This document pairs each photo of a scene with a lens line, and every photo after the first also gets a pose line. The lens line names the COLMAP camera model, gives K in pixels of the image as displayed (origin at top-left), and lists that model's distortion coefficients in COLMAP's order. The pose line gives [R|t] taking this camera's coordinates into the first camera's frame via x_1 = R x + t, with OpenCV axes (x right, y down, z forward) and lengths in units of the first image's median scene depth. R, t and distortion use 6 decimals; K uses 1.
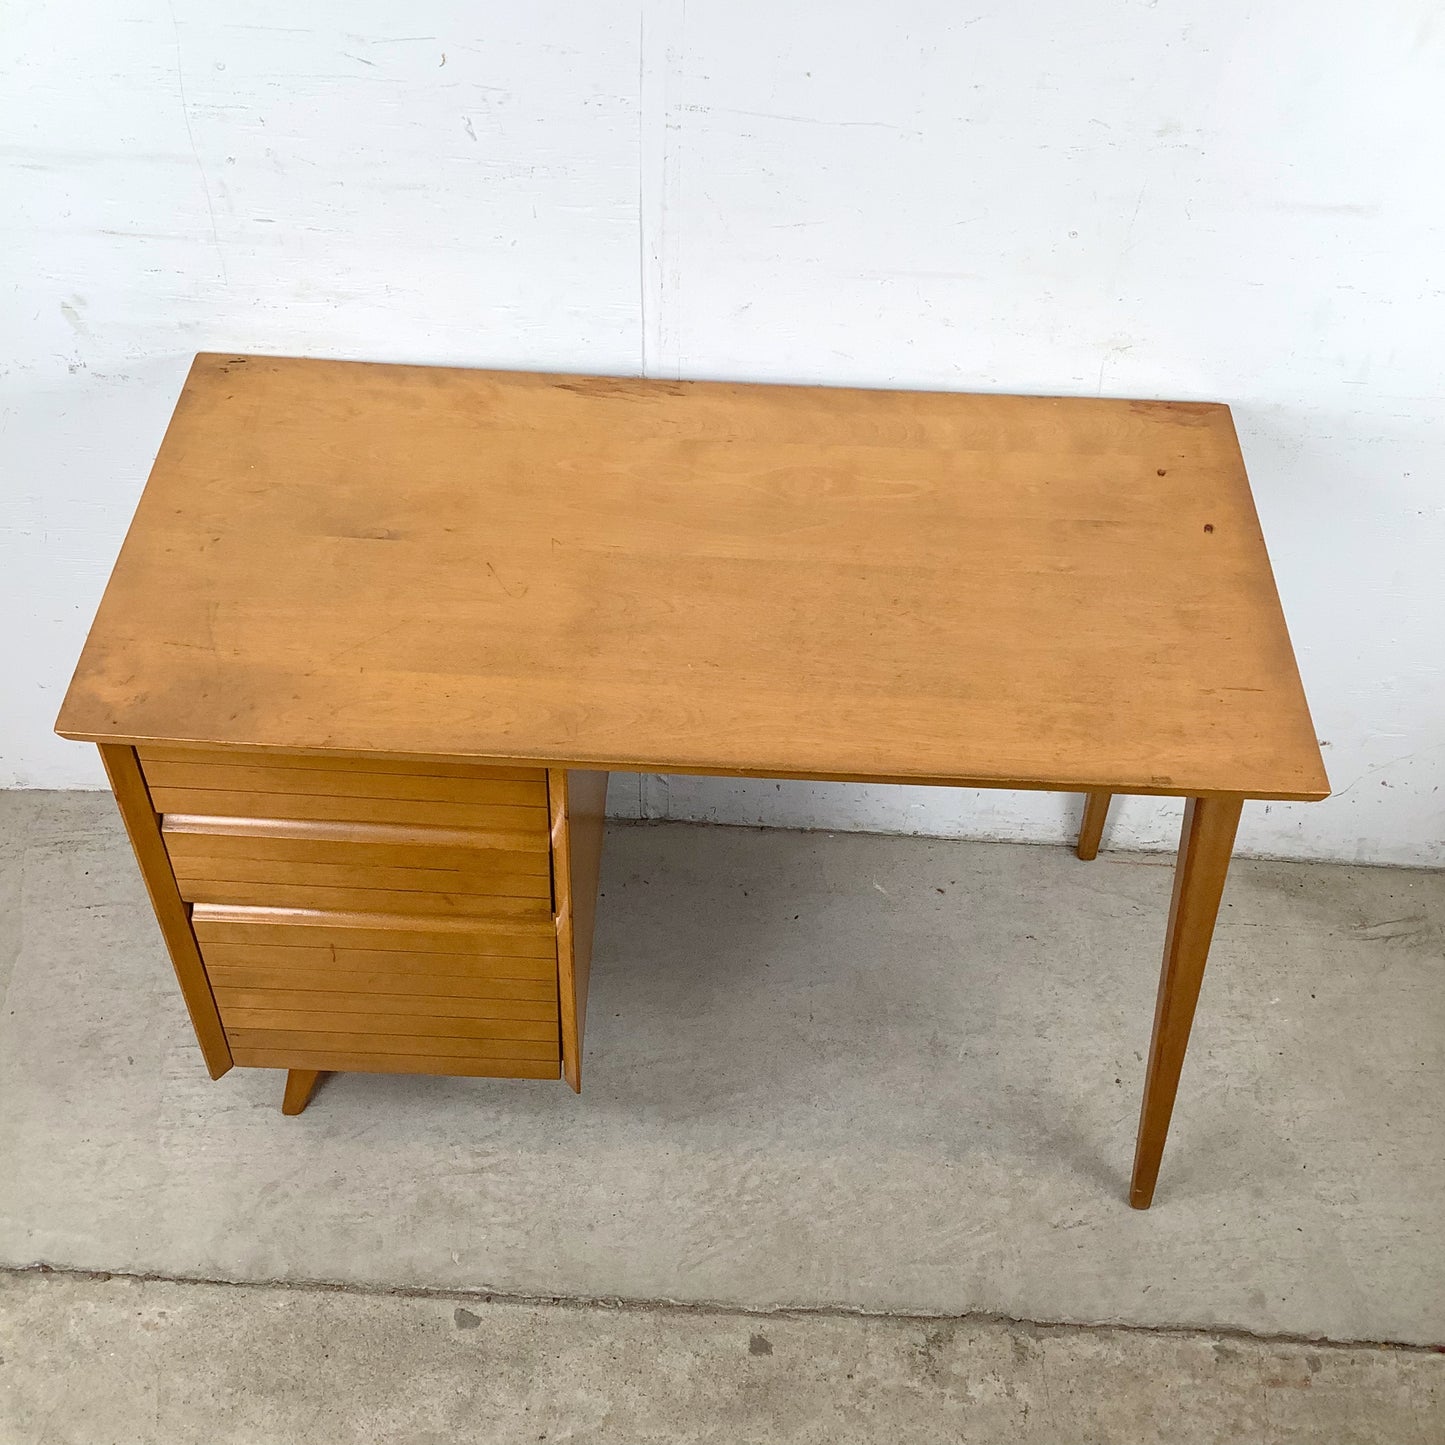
lens RADIAL K [[1735.5, 0, 720.5], [0, 1735.5, 723.9], [0, 0, 1]] dist [0.159865, -0.371408]
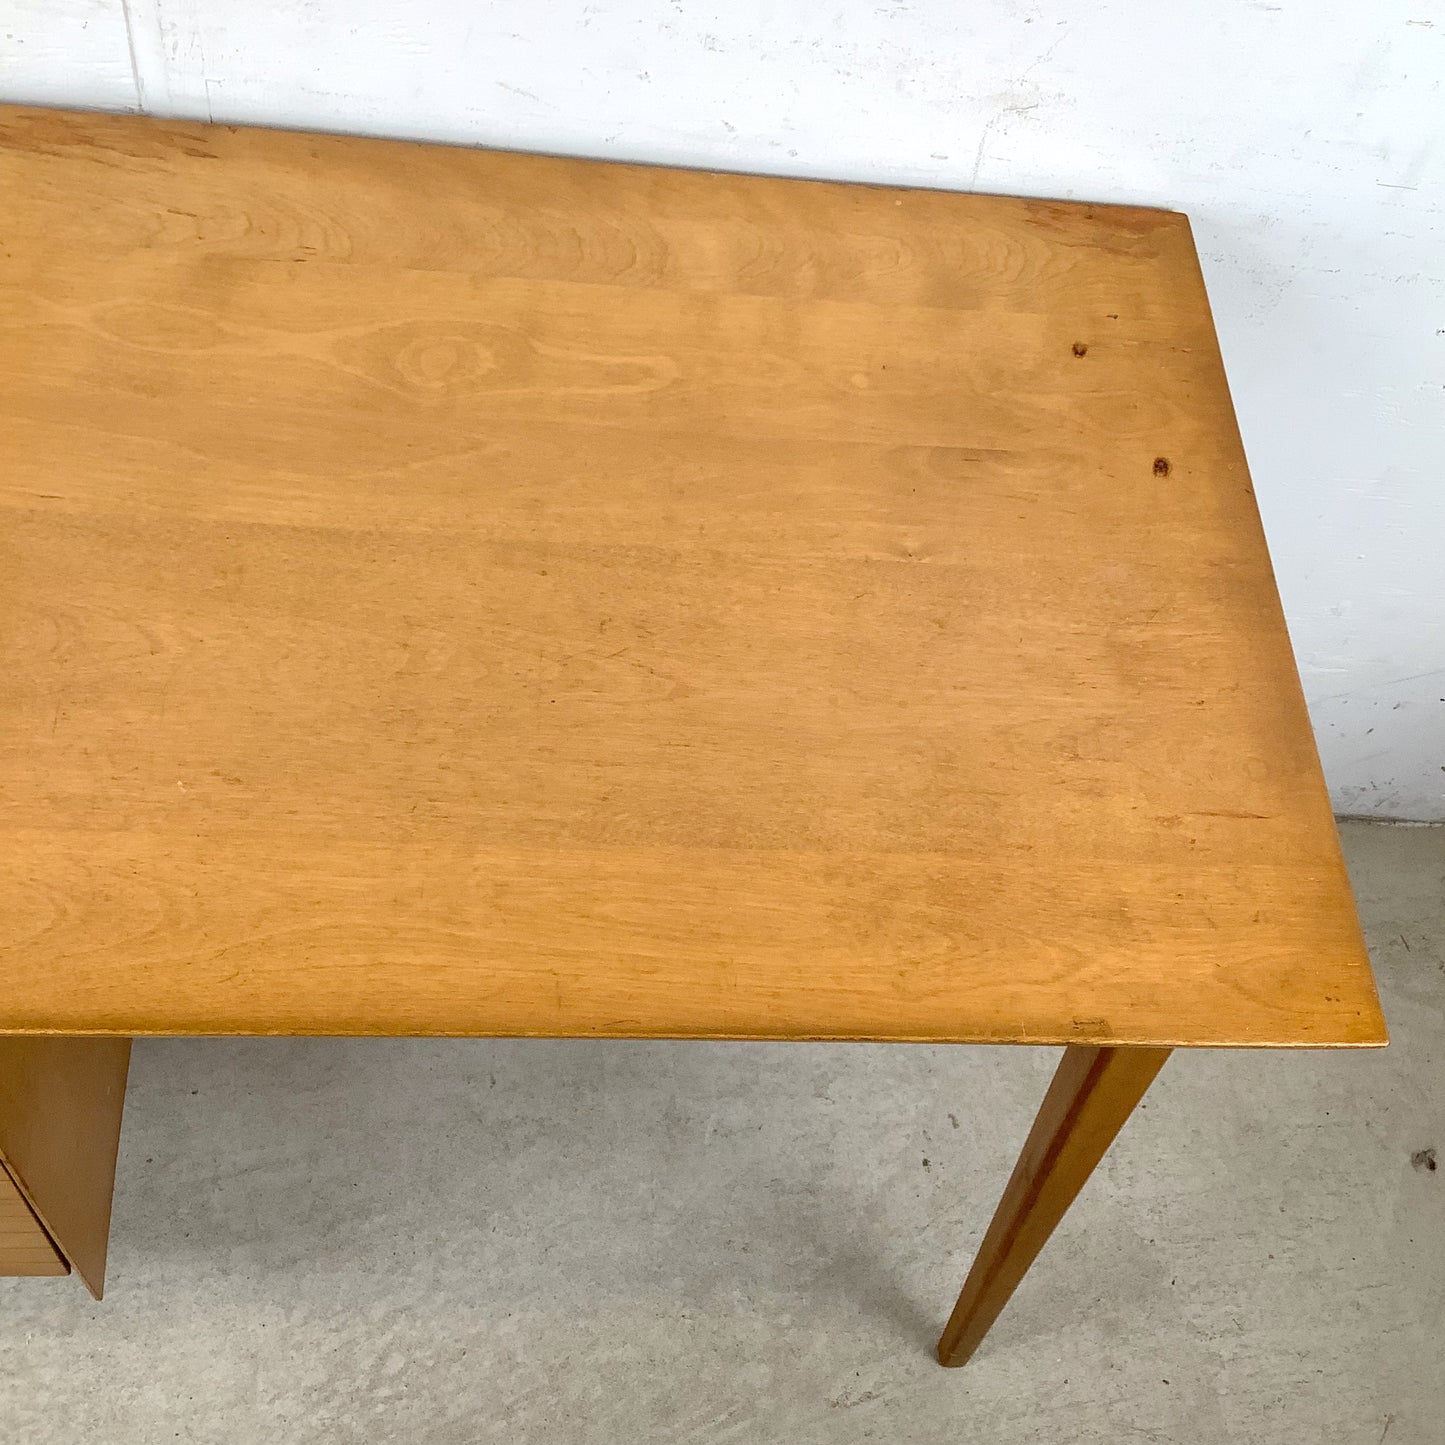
lens RADIAL K [[1743.4, 0, 721.9], [0, 1743.4, 717.0], [0, 0, 1]] dist [0.132244, -0.292340]
pose [[0.990411, -0.003056, 0.138120, 0.052708], [-0.024984, 0.979309, 0.200821, -0.125465], [-0.135876, -0.202346, 0.969842, 0.399585]]
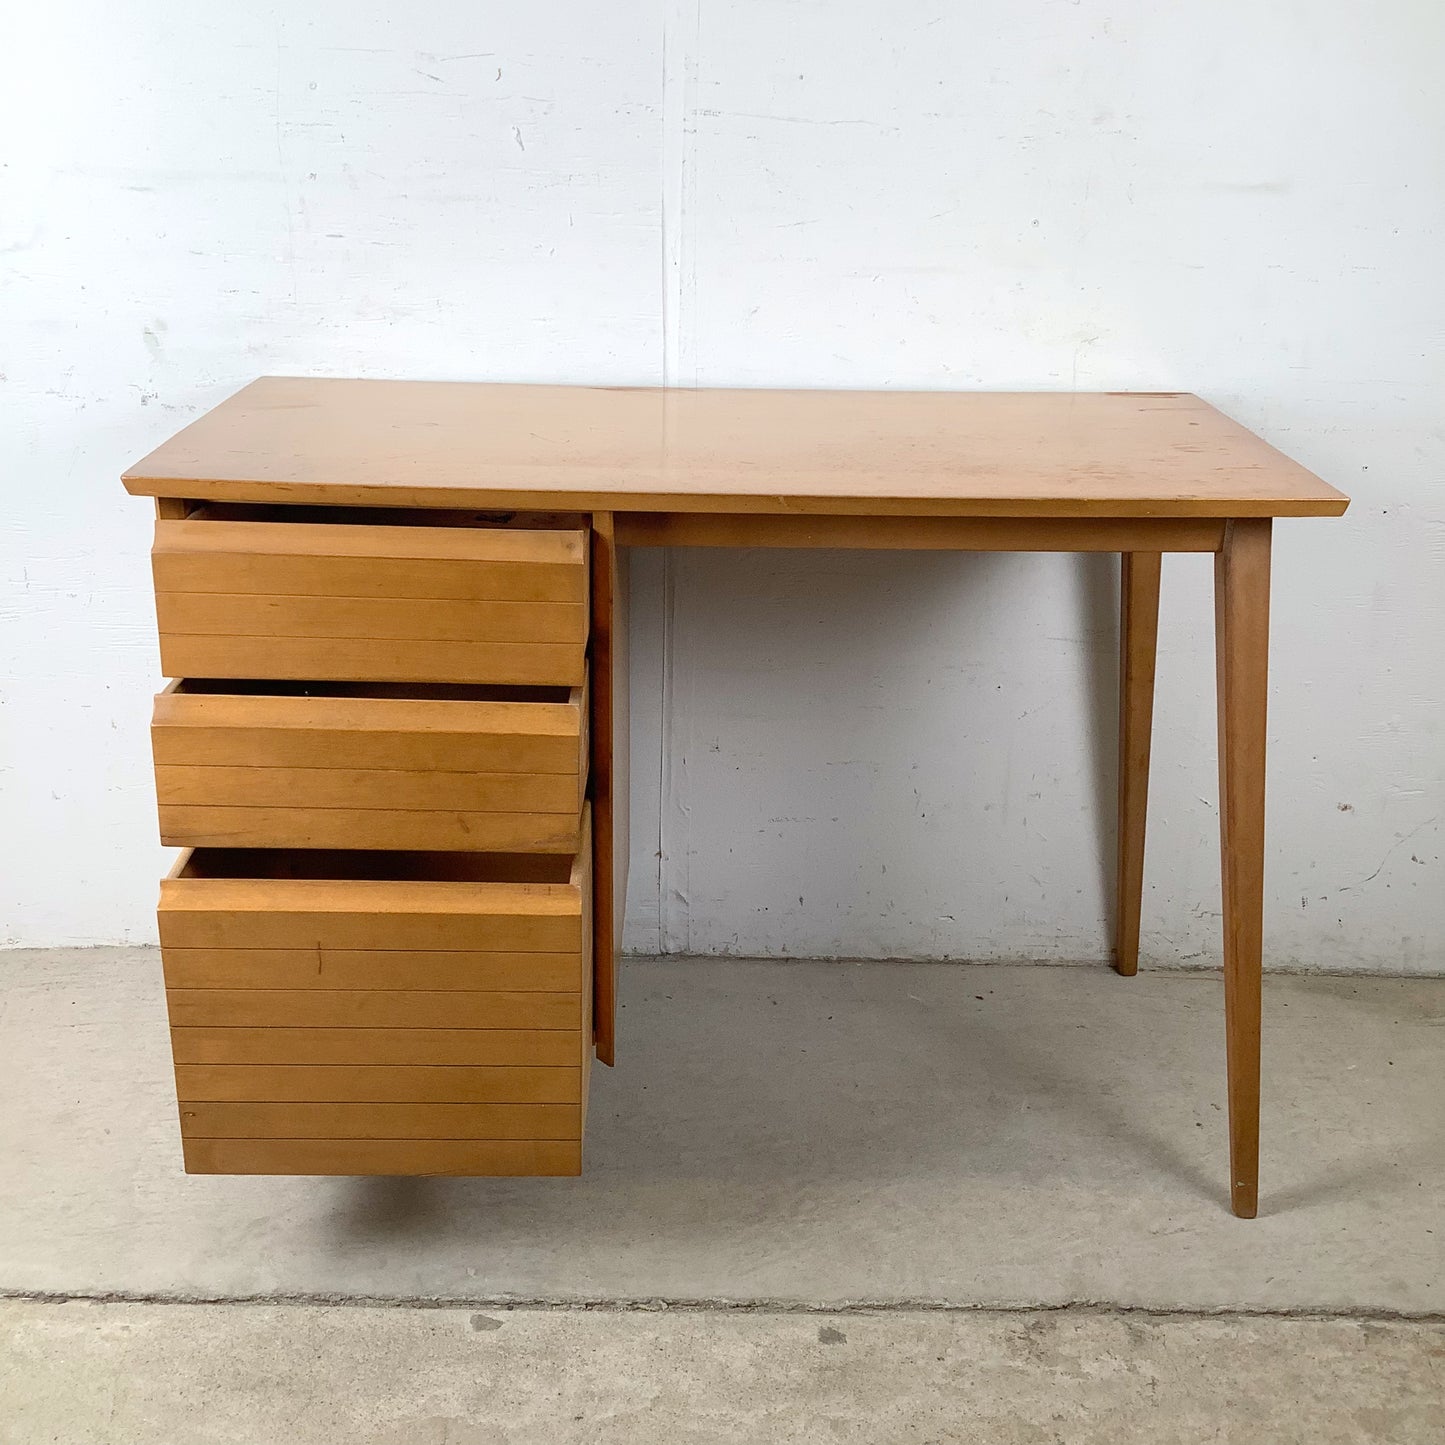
lens RADIAL K [[1745.0, 0, 720.8], [0, 1745.0, 719.7], [0, 0, 1]] dist [0.144595, -0.321830]
pose [[0.998968, -0.031810, 0.032417, -0.048627], [0.043207, 0.885579, -0.462475, 0.478054], [-0.013996, 0.463399, 0.886039, 0.105708]]
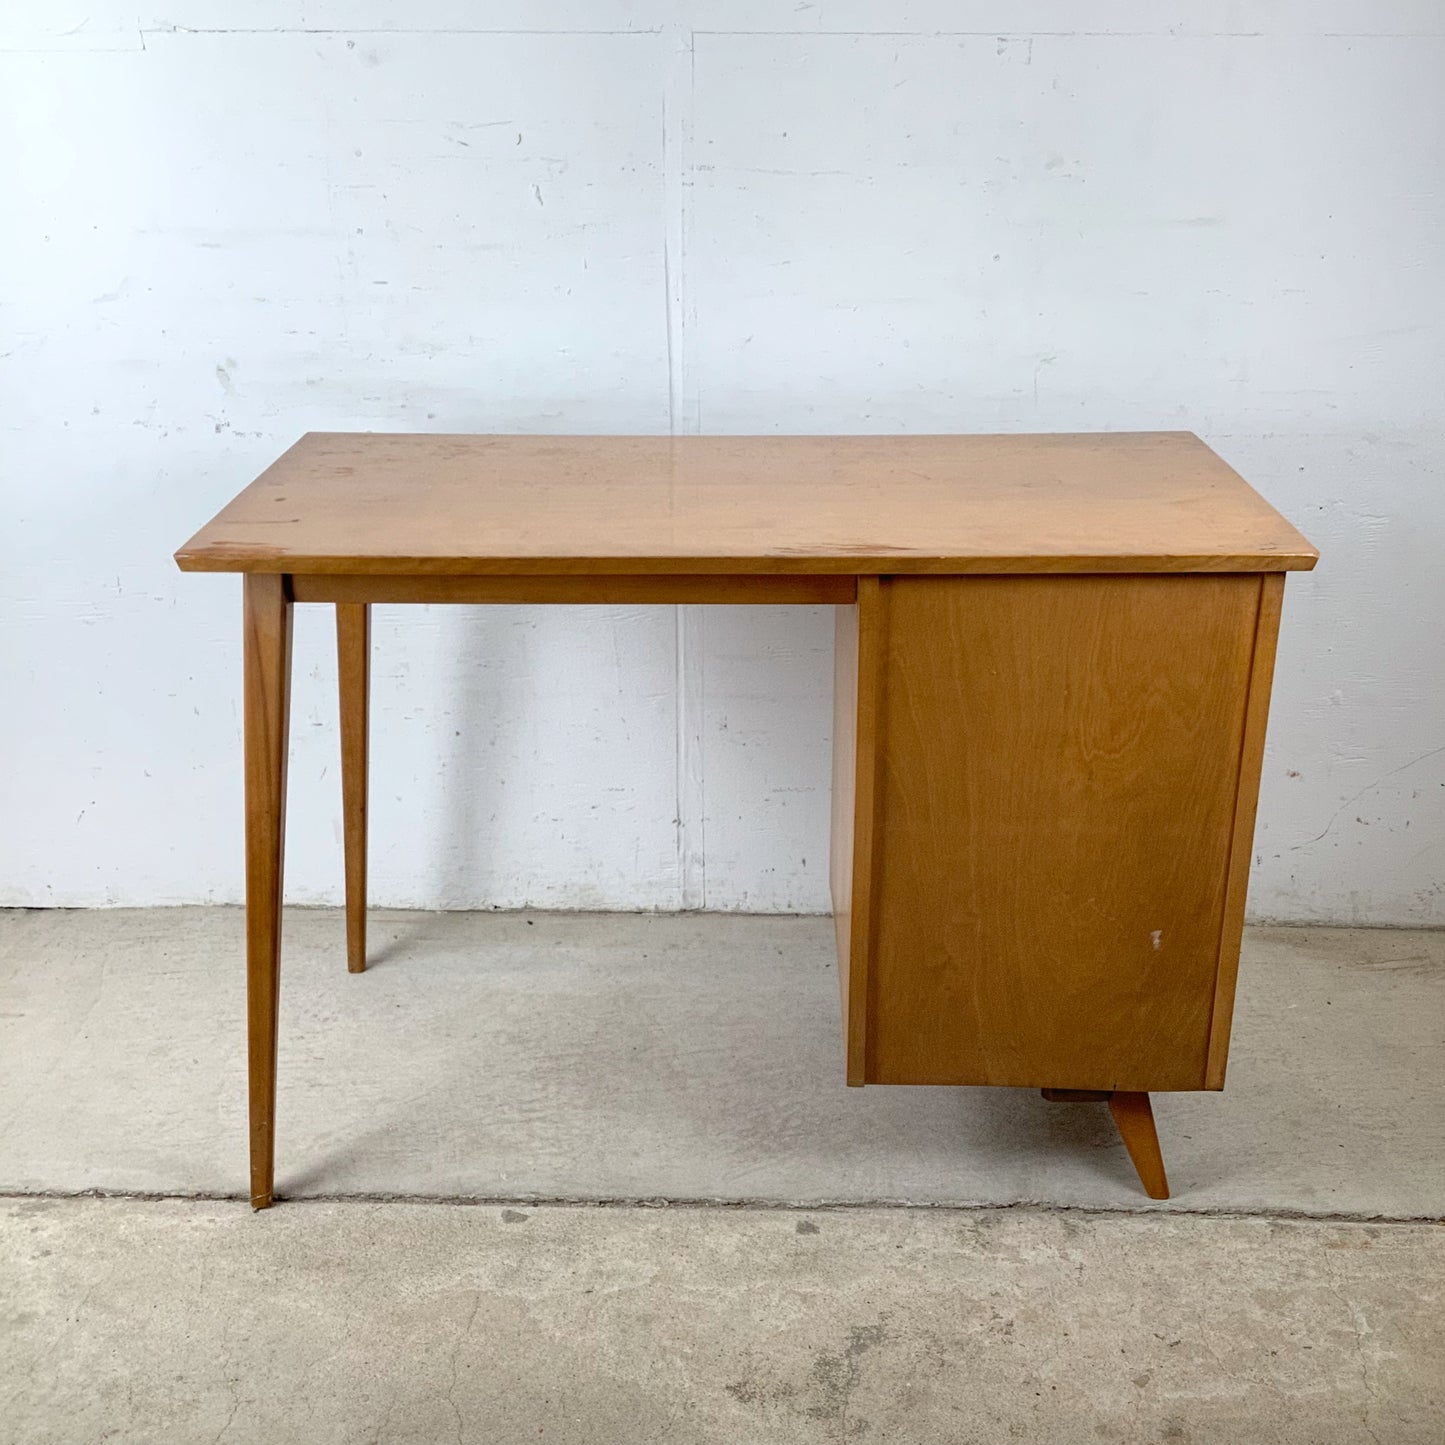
lens RADIAL K [[1744.2, 0, 719.6], [0, 1744.2, 719.7], [0, 0, 1]] dist [0.202942, -0.551891]
pose [[0.999019, -0.042244, -0.013294, -0.001554], [0.031696, 0.891680, -0.451555, 0.541975], [0.030930, 0.450690, 0.892144, -0.022719]]
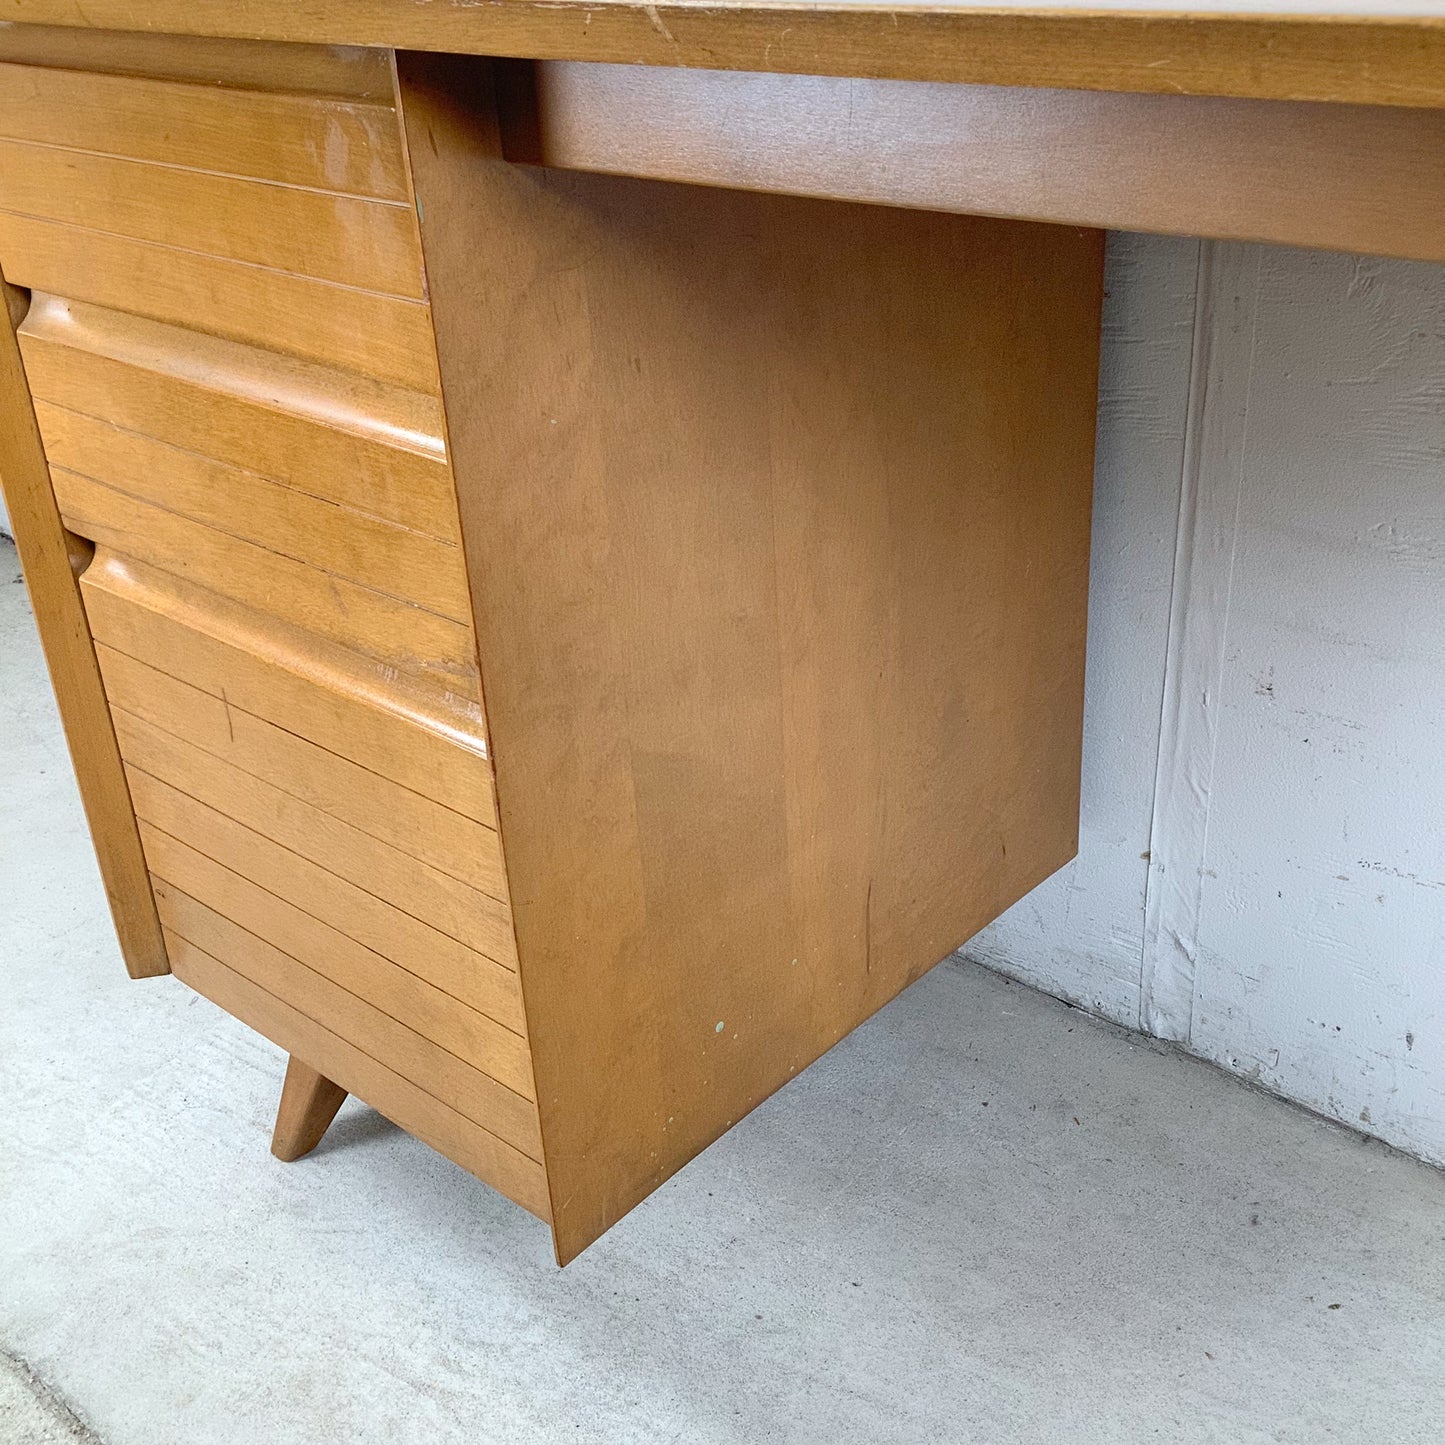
lens RADIAL K [[1745.0, 0, 720.8], [0, 1745.0, 719.7], [0, 0, 1]] dist [0.144595, -0.321830]
pose [[0.756325, 0.227357, -0.613418, 0.199555], [-0.425065, 0.883551, -0.196613, 0.159120], [0.497285, 0.409446, 0.764893, 0.614183]]
